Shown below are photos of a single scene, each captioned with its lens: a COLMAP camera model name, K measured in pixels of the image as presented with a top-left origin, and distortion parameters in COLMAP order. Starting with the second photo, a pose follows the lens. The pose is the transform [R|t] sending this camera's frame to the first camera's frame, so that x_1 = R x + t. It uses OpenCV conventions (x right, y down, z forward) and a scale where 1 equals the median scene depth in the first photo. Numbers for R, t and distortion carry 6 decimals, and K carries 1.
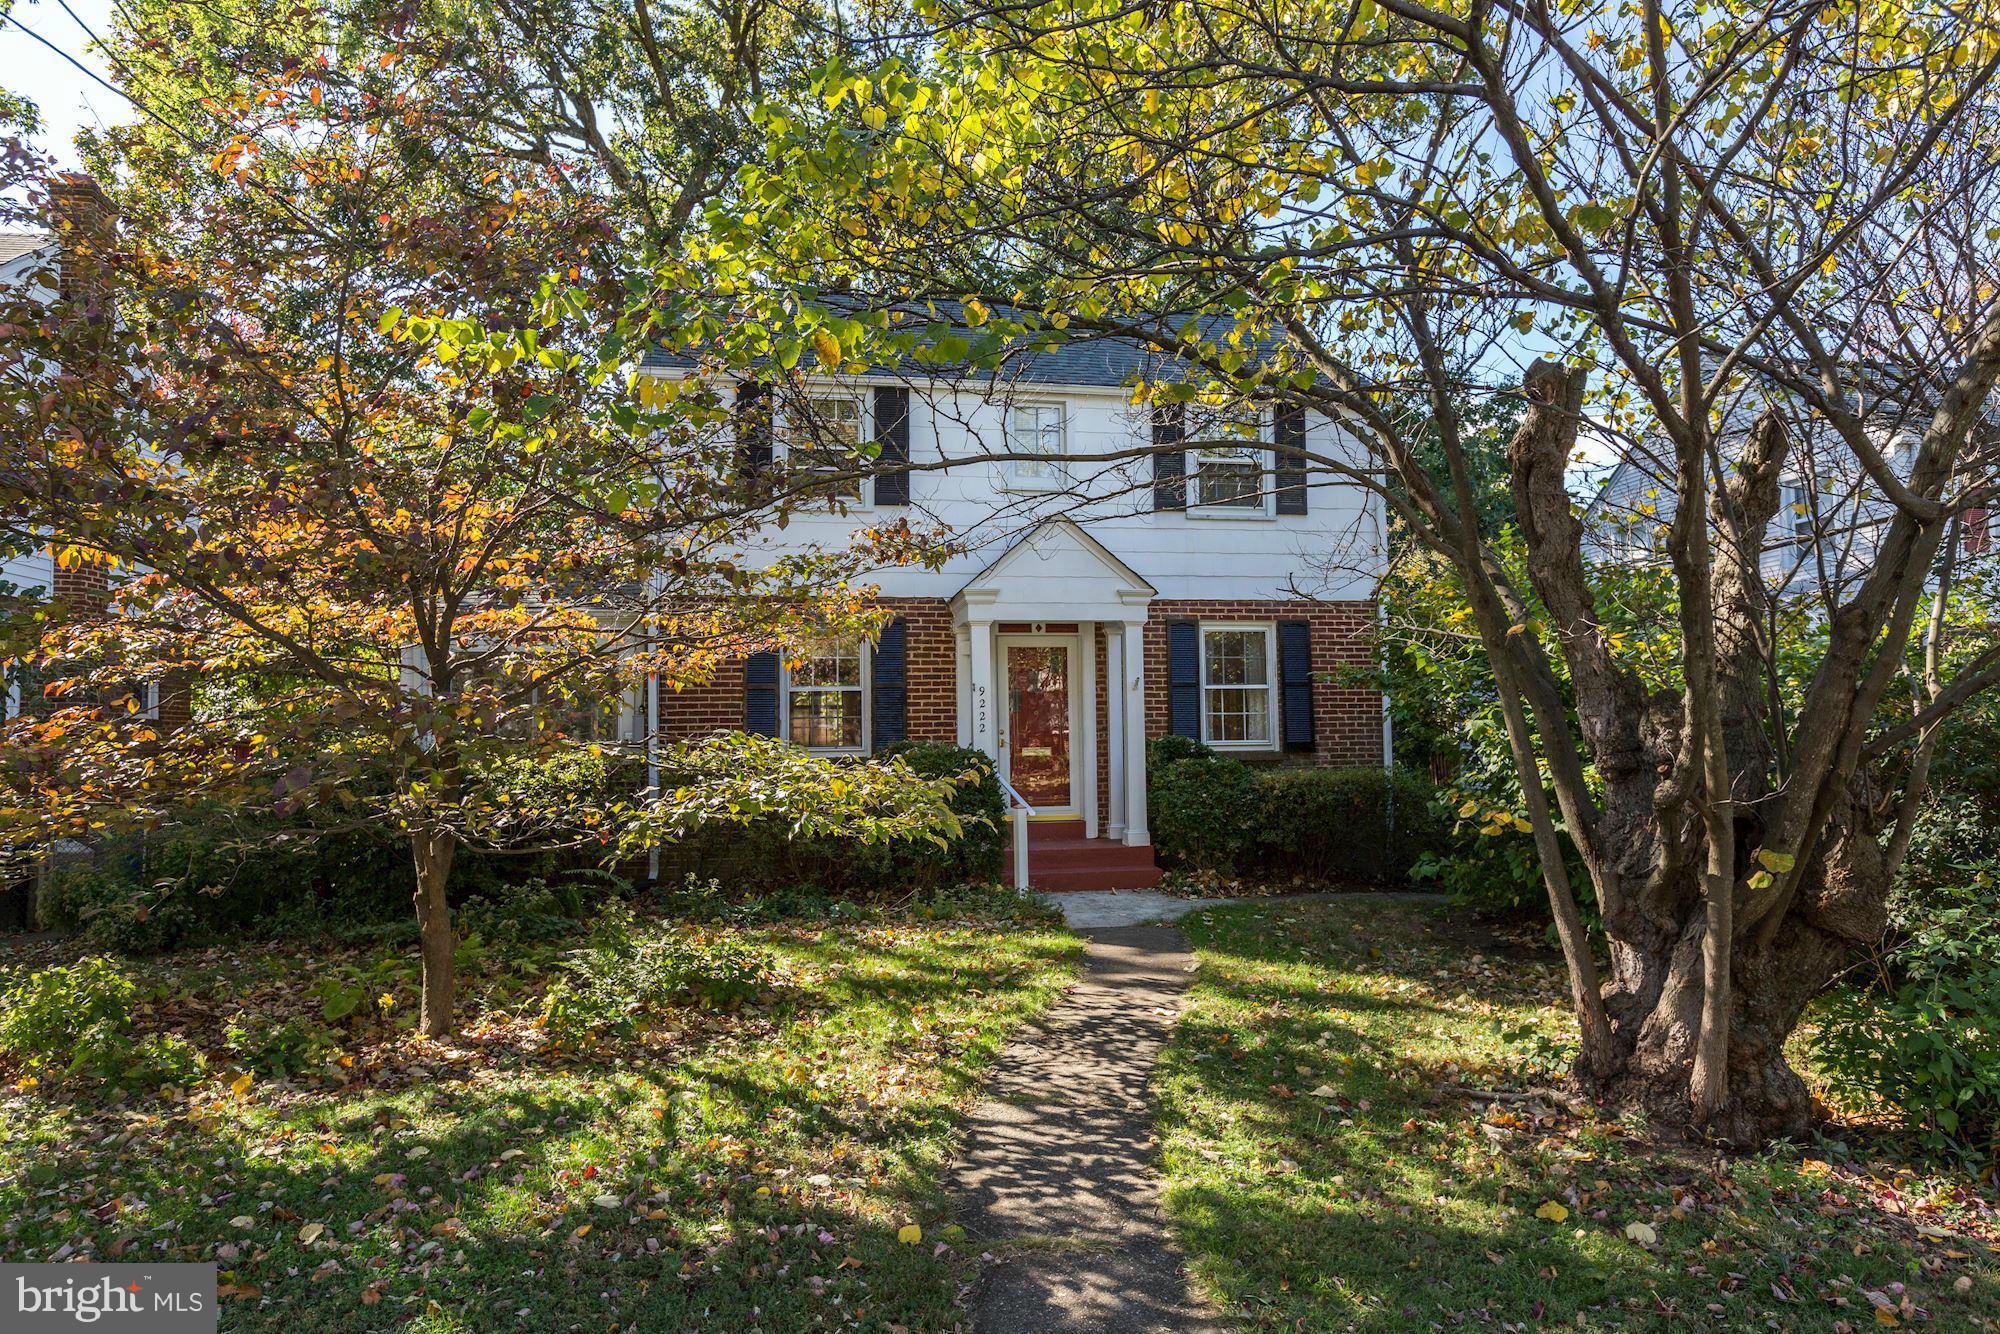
lens RADIAL K [[921.5, 0, 997.6], [0, 921.5, 627.8], [0, 0, 1]] dist [-0.024345, 0.000893]
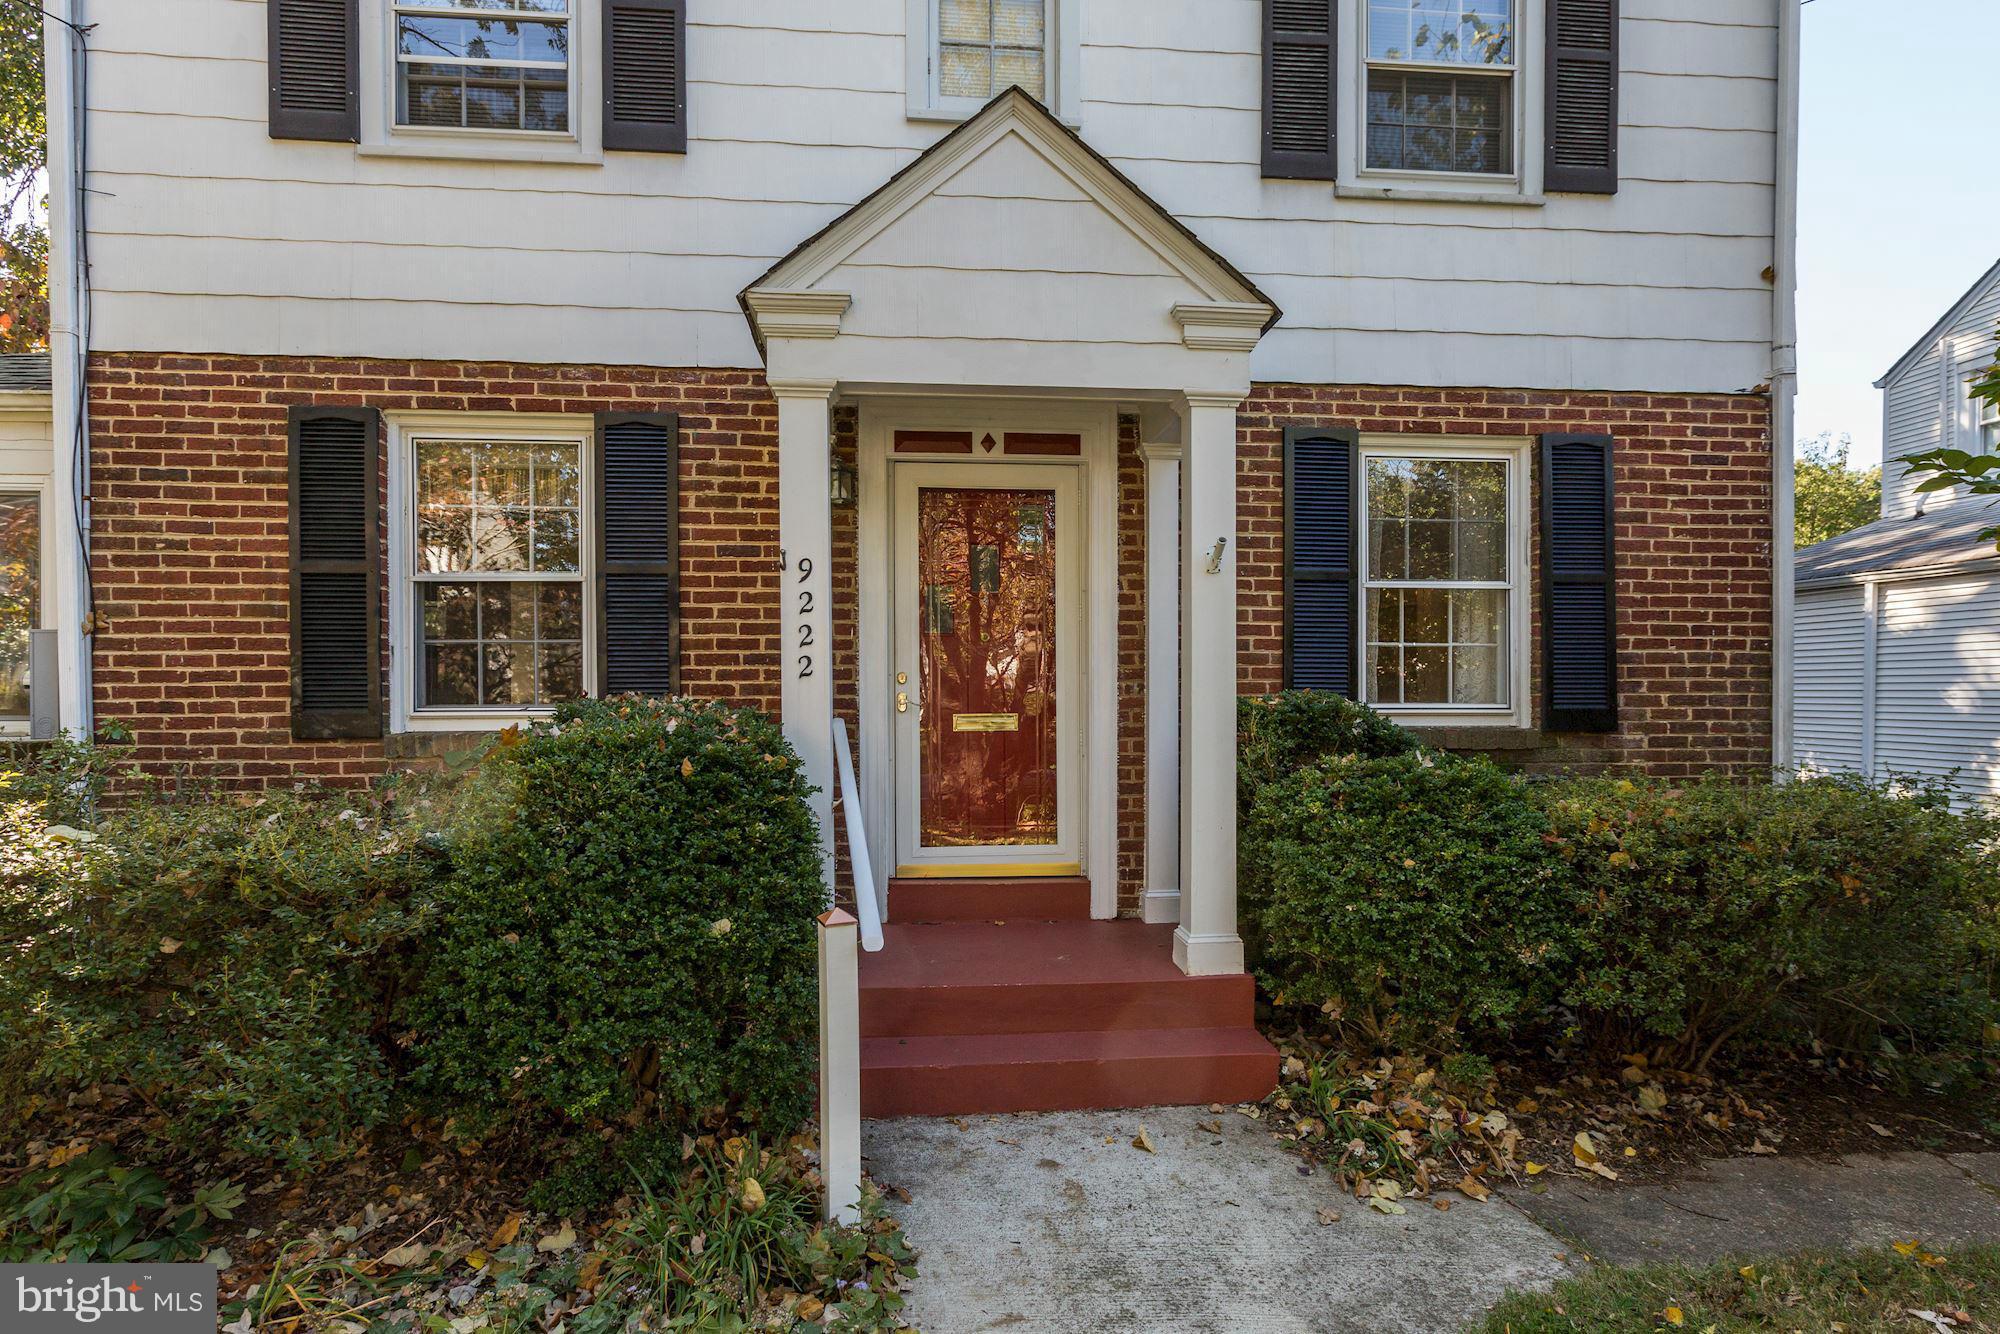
lens RADIAL K [[878.5, 0, 965.9], [0, 878.5, 674.7], [0, 0, 1]] dist [-0.020717, 0.000007]
pose [[0.995576, 0.008445, -0.093582, 0.073105], [0.001680, 0.994193, 0.107596, 0.063321], [0.093947, -0.107277, 0.989781, 0.568355]]
